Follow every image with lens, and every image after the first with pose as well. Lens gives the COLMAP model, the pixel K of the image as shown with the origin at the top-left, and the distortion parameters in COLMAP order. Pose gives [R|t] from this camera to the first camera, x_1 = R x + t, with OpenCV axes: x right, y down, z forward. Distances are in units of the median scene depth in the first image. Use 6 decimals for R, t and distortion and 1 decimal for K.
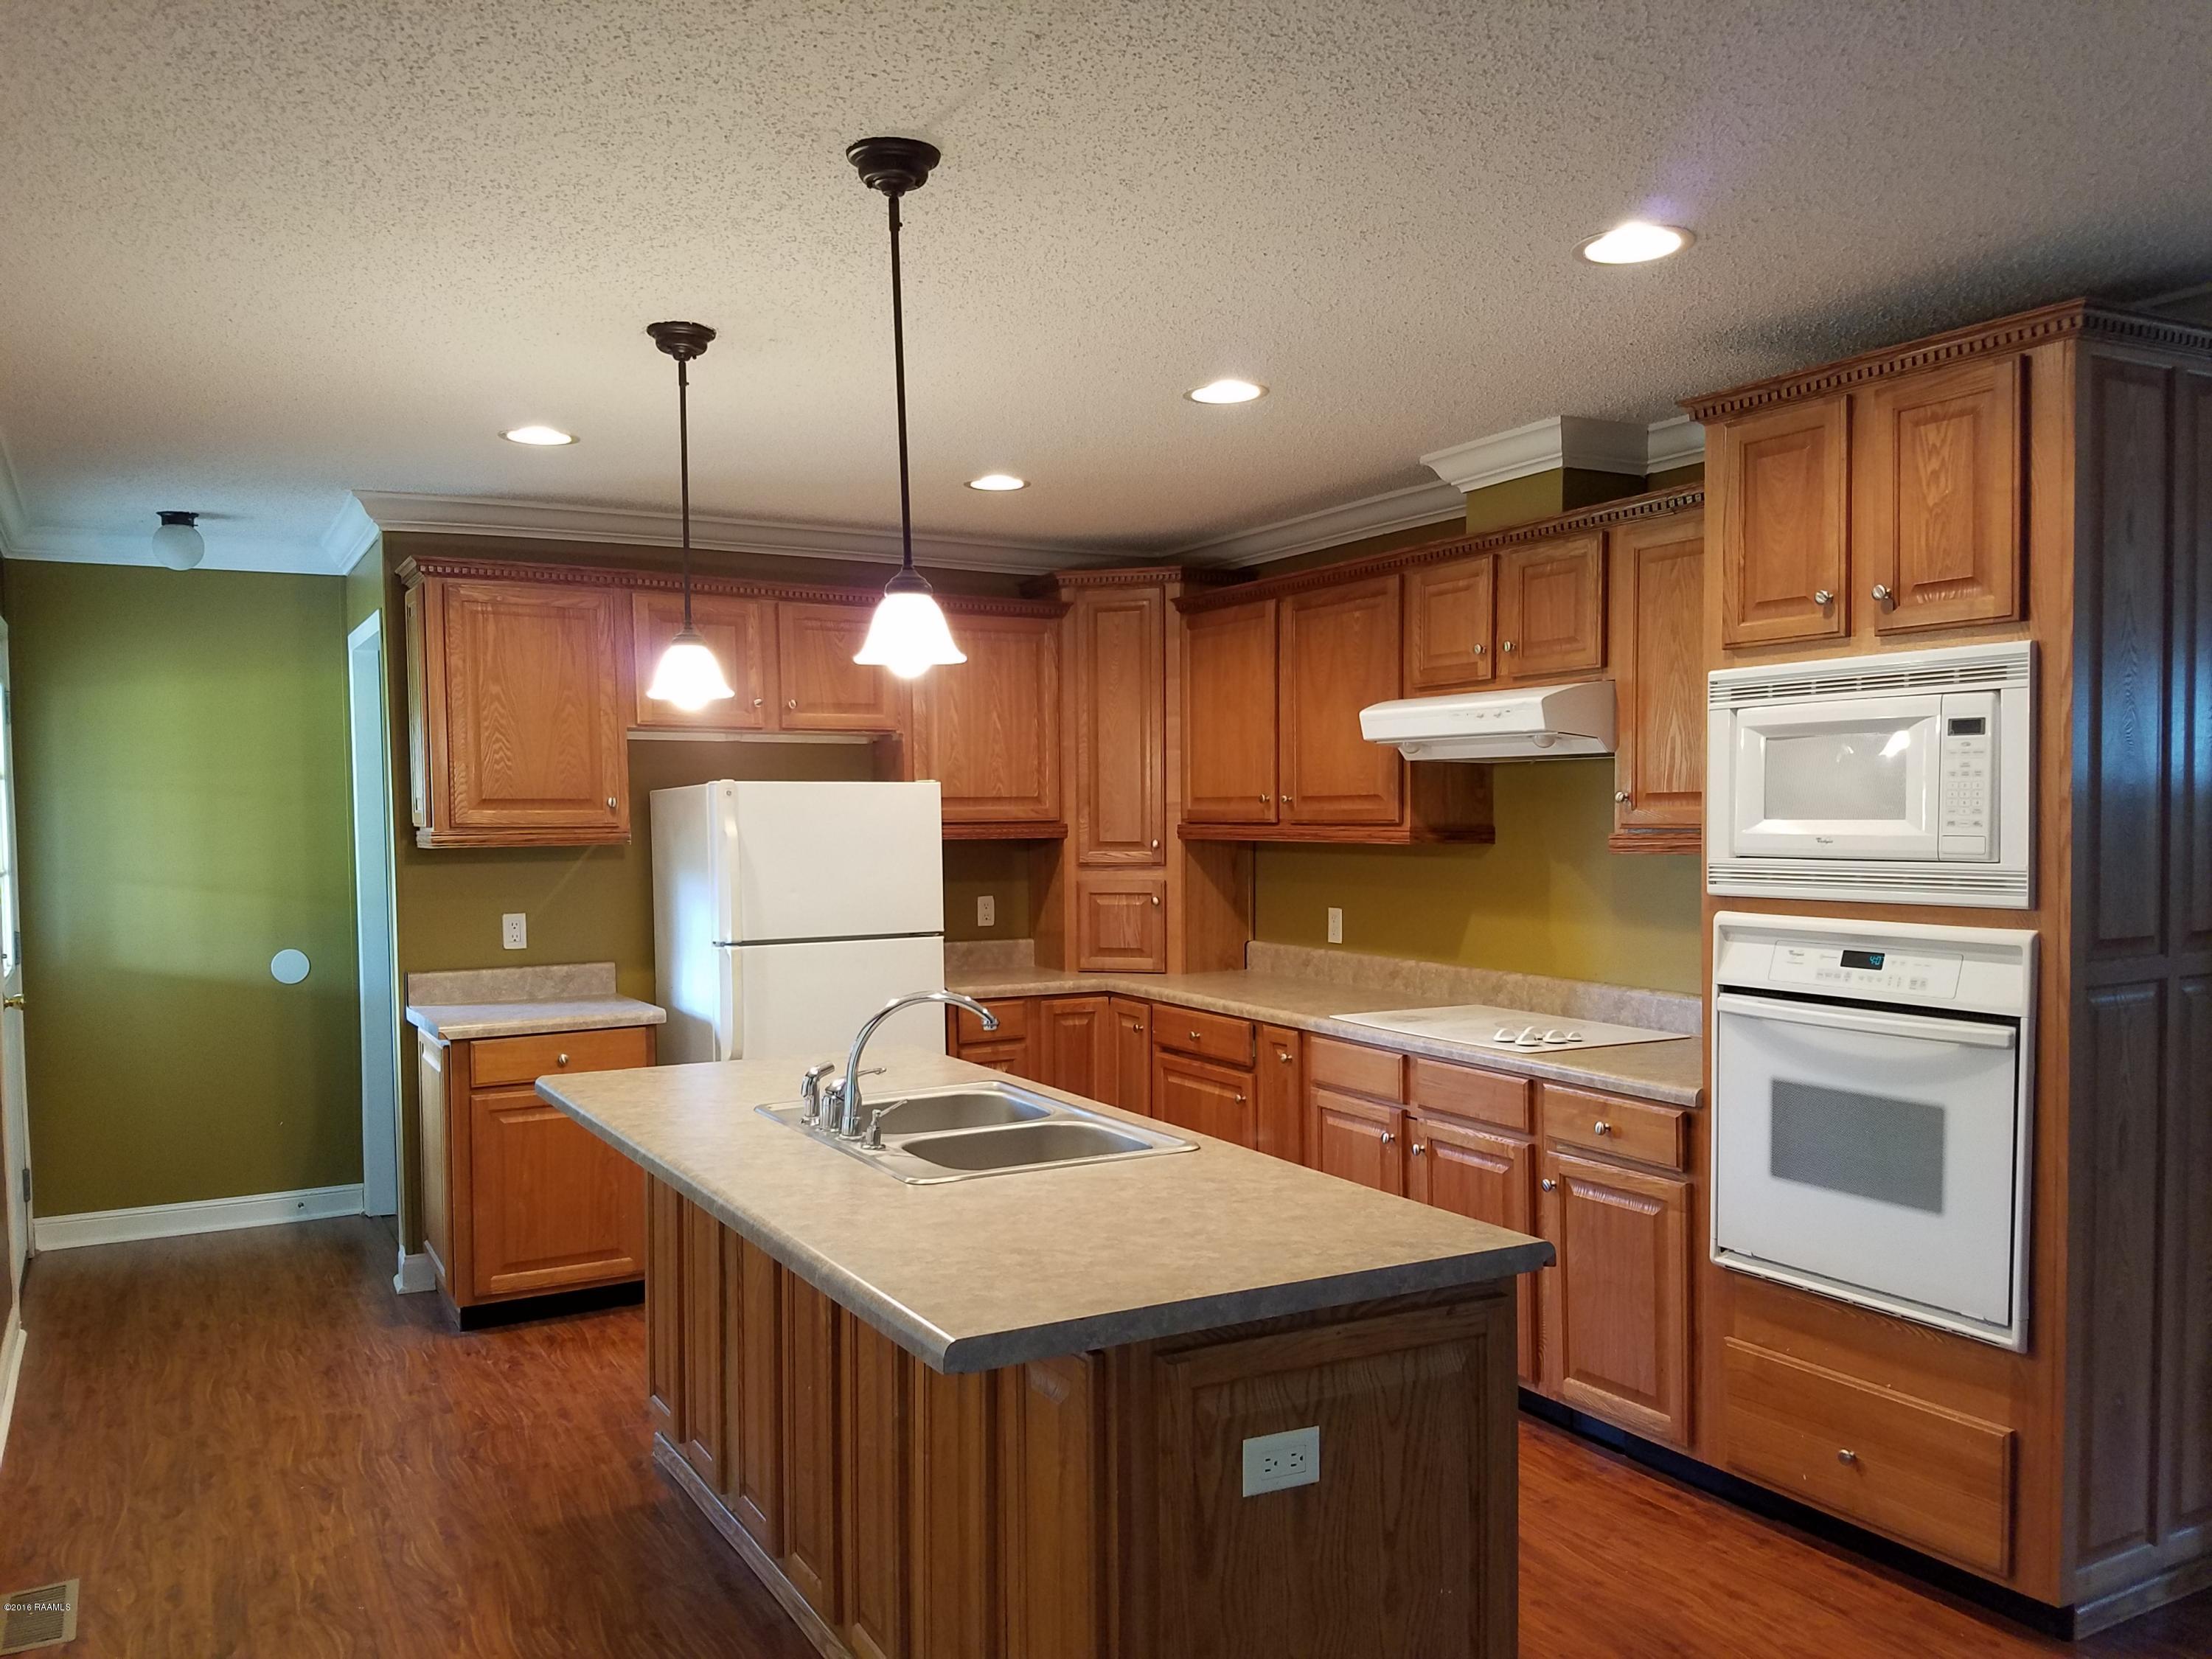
lens RADIAL K [[1709.7, 0, 1110.6], [0, 1709.7, 892.0], [0, 0, 1]] dist [0.072861, -0.118330]
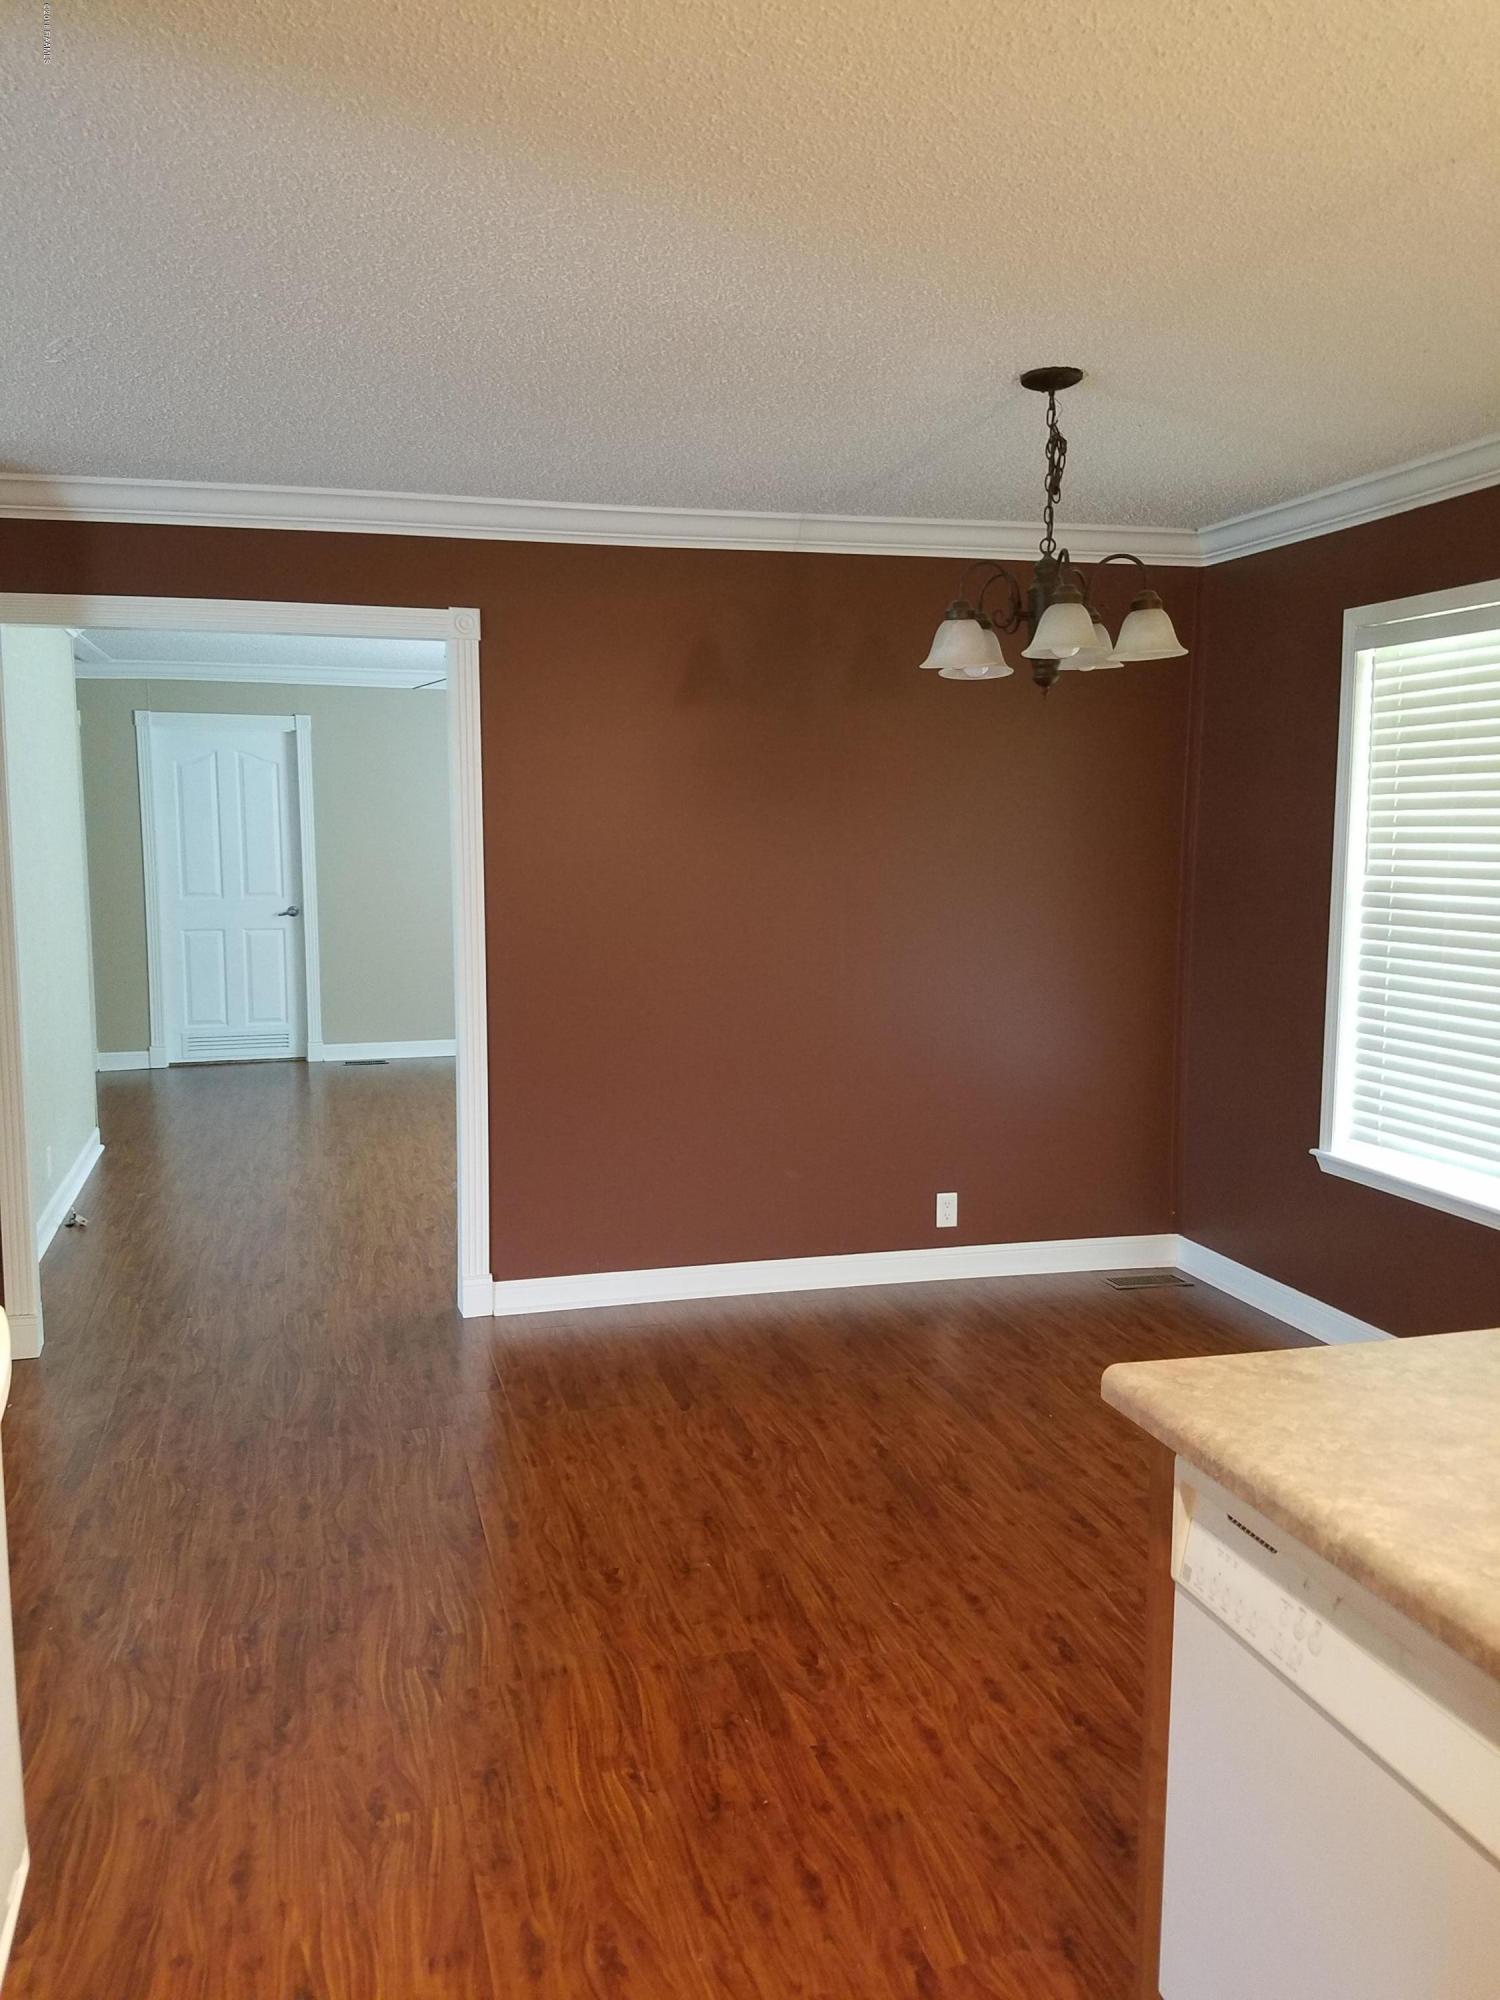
lens RADIAL K [[1558.6, 0, 717.5], [0, 1558.6, 1000.9], [0, 0, 1]] dist [0.281033, -0.530182]
pose [[-0.969745, -0.017402, 0.243500, 0.244627], [0.020732, 0.987982, 0.153174, -0.092437], [-0.243239, 0.153588, -0.957729, 1.710689]]
